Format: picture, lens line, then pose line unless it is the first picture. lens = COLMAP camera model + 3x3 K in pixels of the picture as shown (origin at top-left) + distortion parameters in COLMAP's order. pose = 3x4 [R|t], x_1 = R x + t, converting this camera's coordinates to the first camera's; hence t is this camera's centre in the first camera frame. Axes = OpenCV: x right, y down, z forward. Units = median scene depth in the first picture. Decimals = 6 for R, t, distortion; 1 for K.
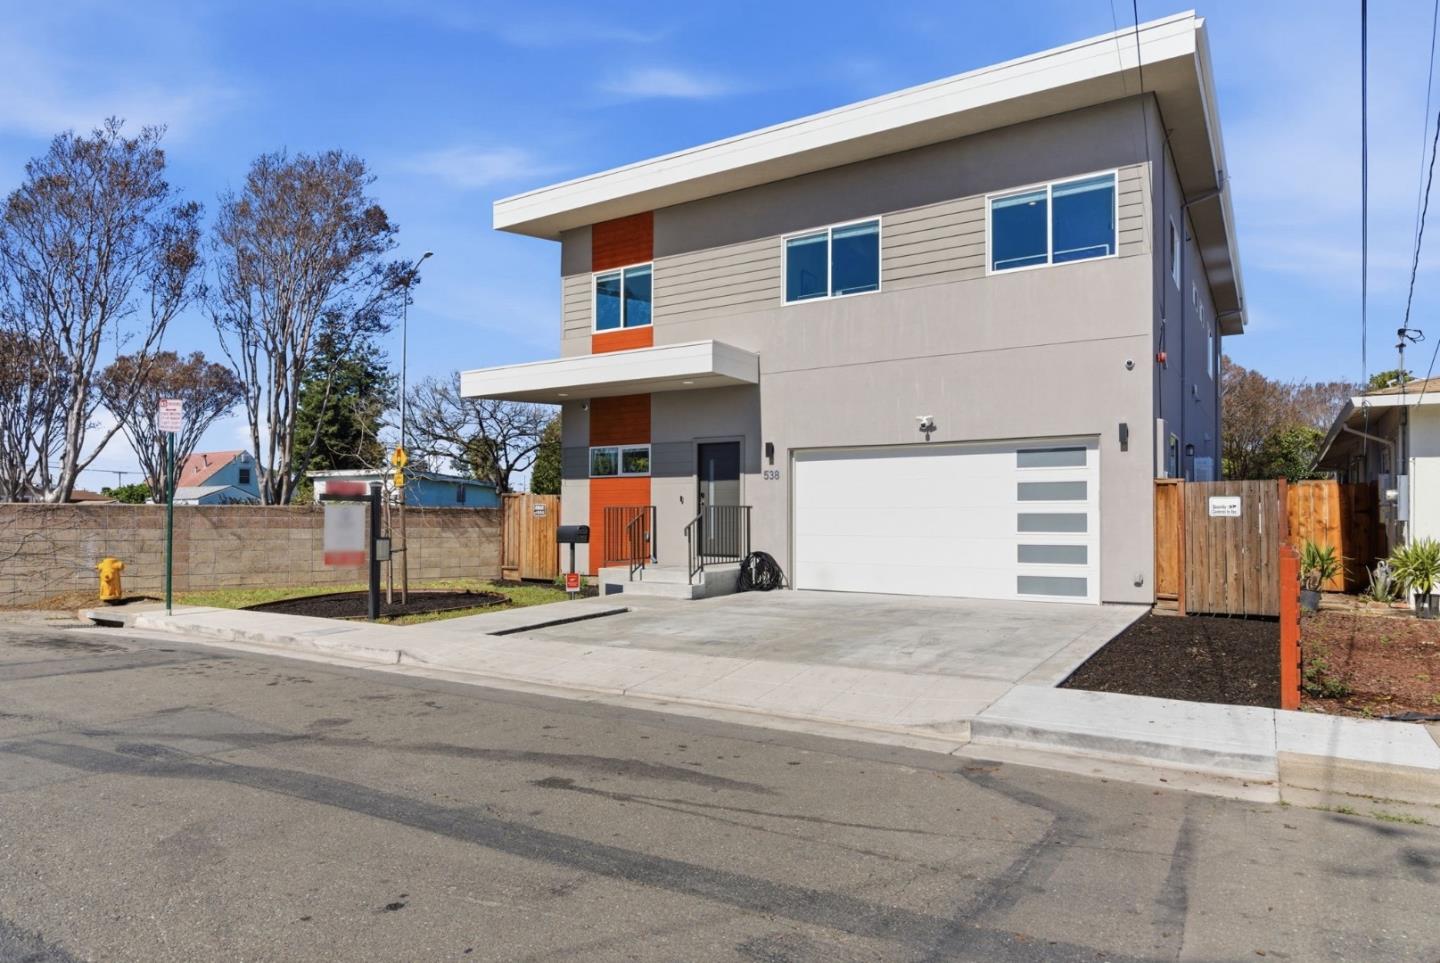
lens RADIAL K [[796.1, 0, 716.3], [0, 796.1, 494.9], [0, 0, 1]] dist [0.053538, 0.000117]
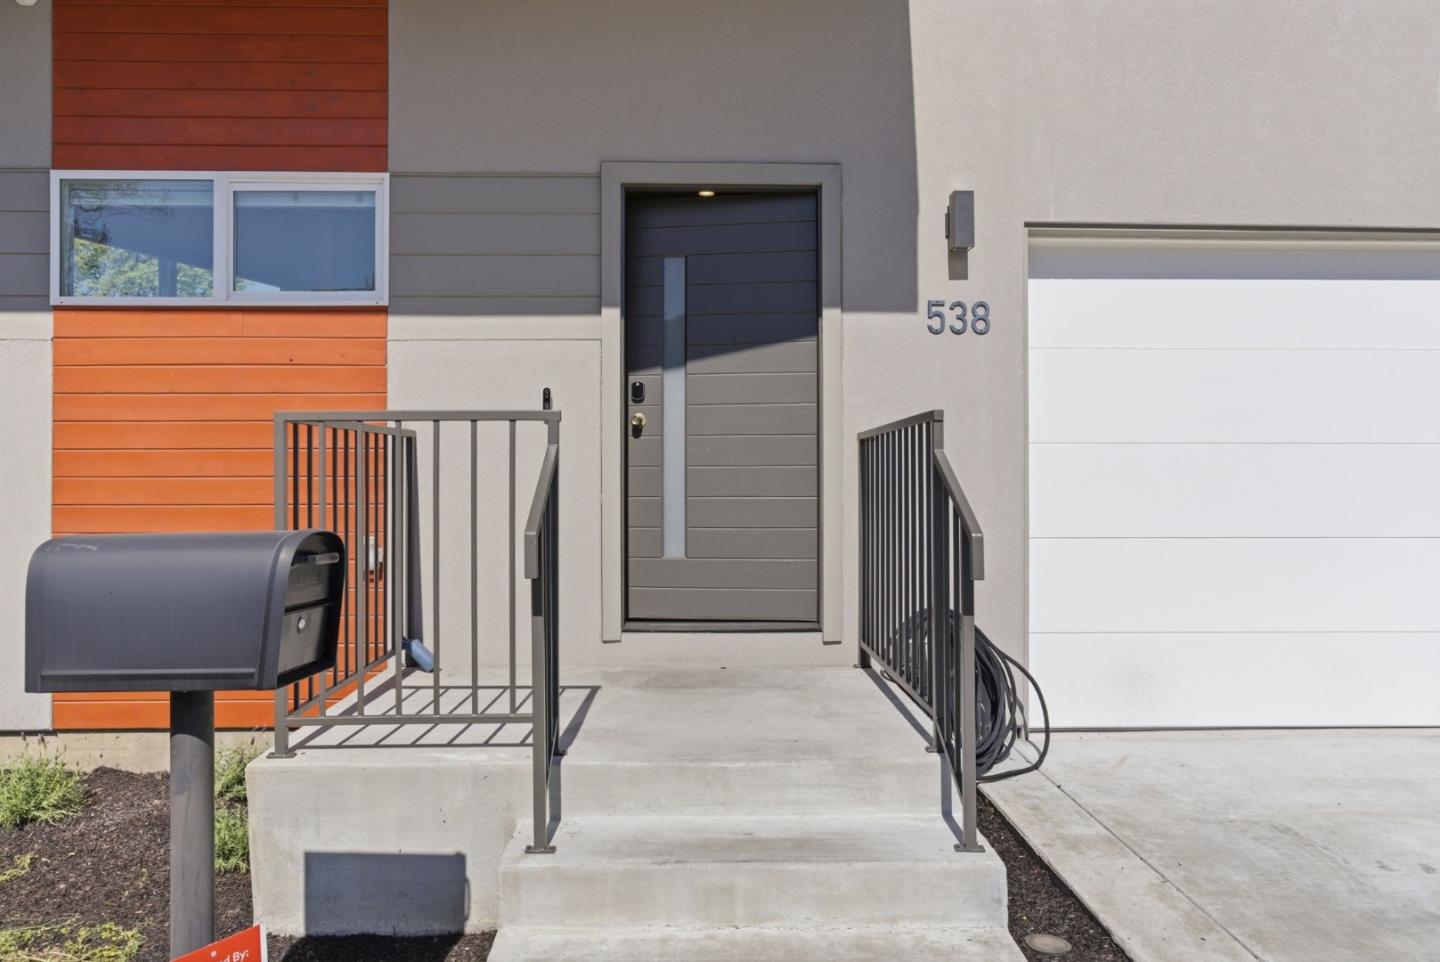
lens RADIAL K [[955.9, 0, 687.6], [0, 955.9, 481.2], [0, 0, 1]] dist [0.000487, -0.001040]
pose [[0.833452, -0.001842, 0.552588, -0.173422], [-0.009840, 0.999786, 0.018174, 0.023441], [-0.552504, -0.020585, 0.833256, 0.736090]]
